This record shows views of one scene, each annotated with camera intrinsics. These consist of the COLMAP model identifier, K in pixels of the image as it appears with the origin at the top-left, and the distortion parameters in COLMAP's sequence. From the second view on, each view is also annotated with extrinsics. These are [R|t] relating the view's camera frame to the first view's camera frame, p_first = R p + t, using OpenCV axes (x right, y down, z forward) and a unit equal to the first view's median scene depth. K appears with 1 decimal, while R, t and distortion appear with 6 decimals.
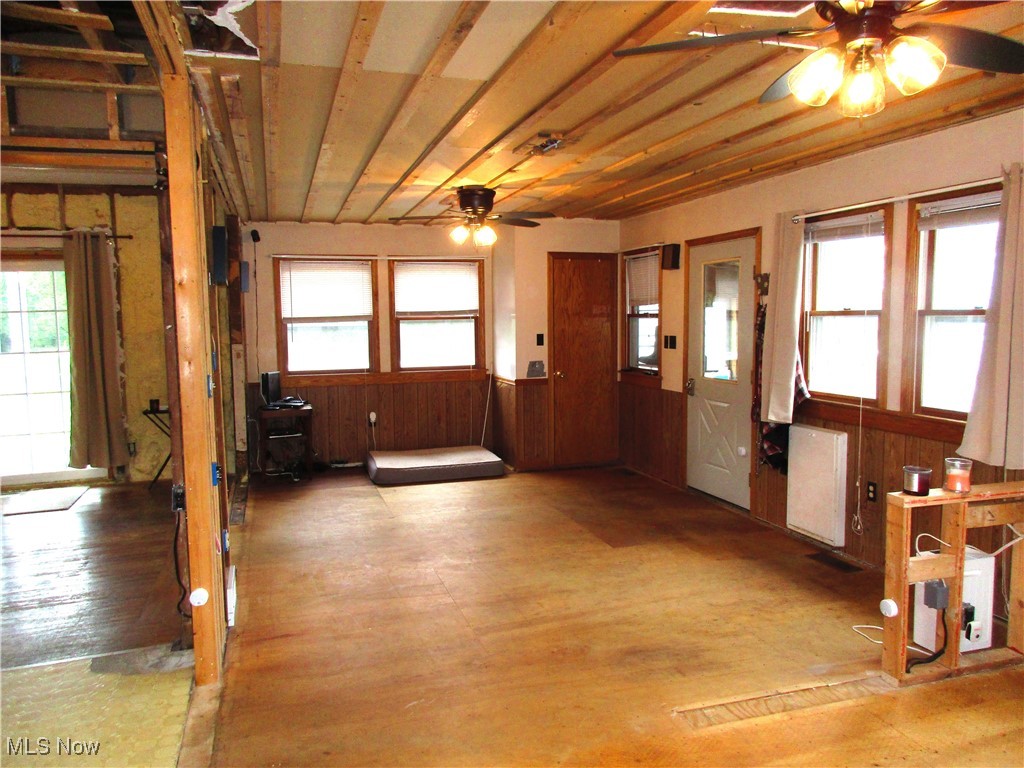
lens RADIAL K [[774.9, 0, 515.3], [0, 774.9, 378.8], [0, 0, 1]] dist [0.003949, -0.000012]
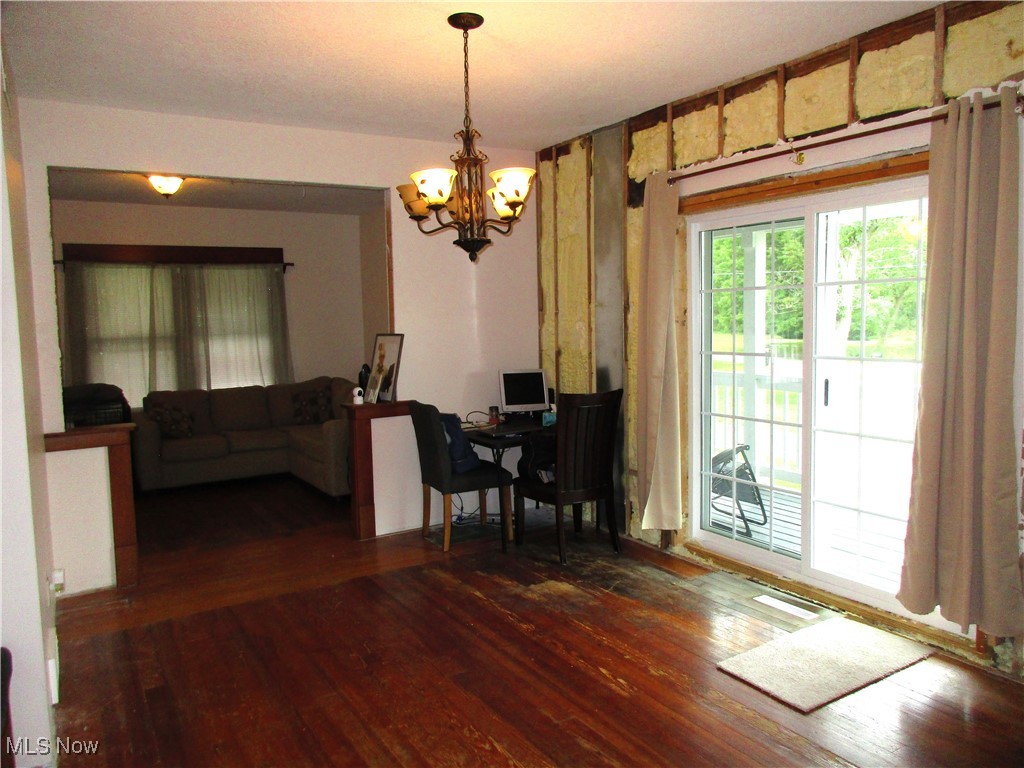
lens RADIAL K [[774.9, 0, 515.3], [0, 774.9, 378.8], [0, 0, 1]] dist [0.003949, -0.000012]
pose [[0.239362, 0.098160, -0.965956, -0.174112], [-0.053029, 0.994713, 0.087942, -0.055387], [0.969481, 0.030174, 0.243302, 0.646994]]
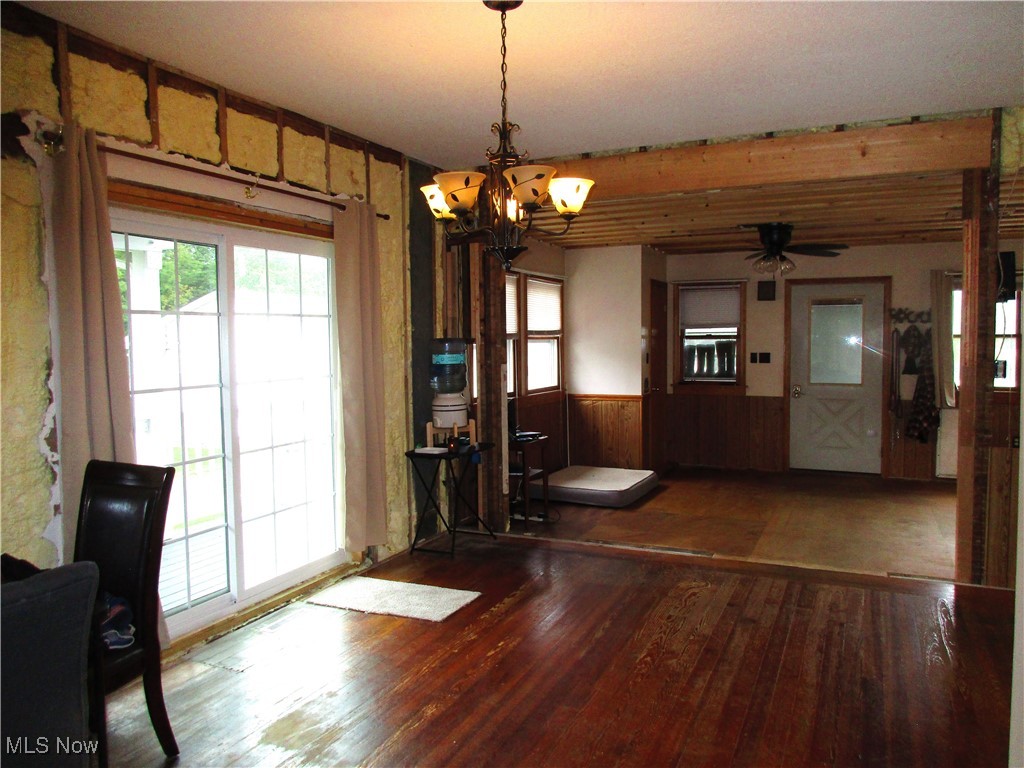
lens RADIAL K [[774.9, 0, 515.3], [0, 774.9, 378.8], [0, 0, 1]] dist [0.003949, -0.000012]
pose [[0.665094, -0.024739, 0.746350, -0.983790], [0.051880, 0.998567, -0.013132, -0.017078], [-0.744955, 0.047455, 0.665424, 0.447384]]
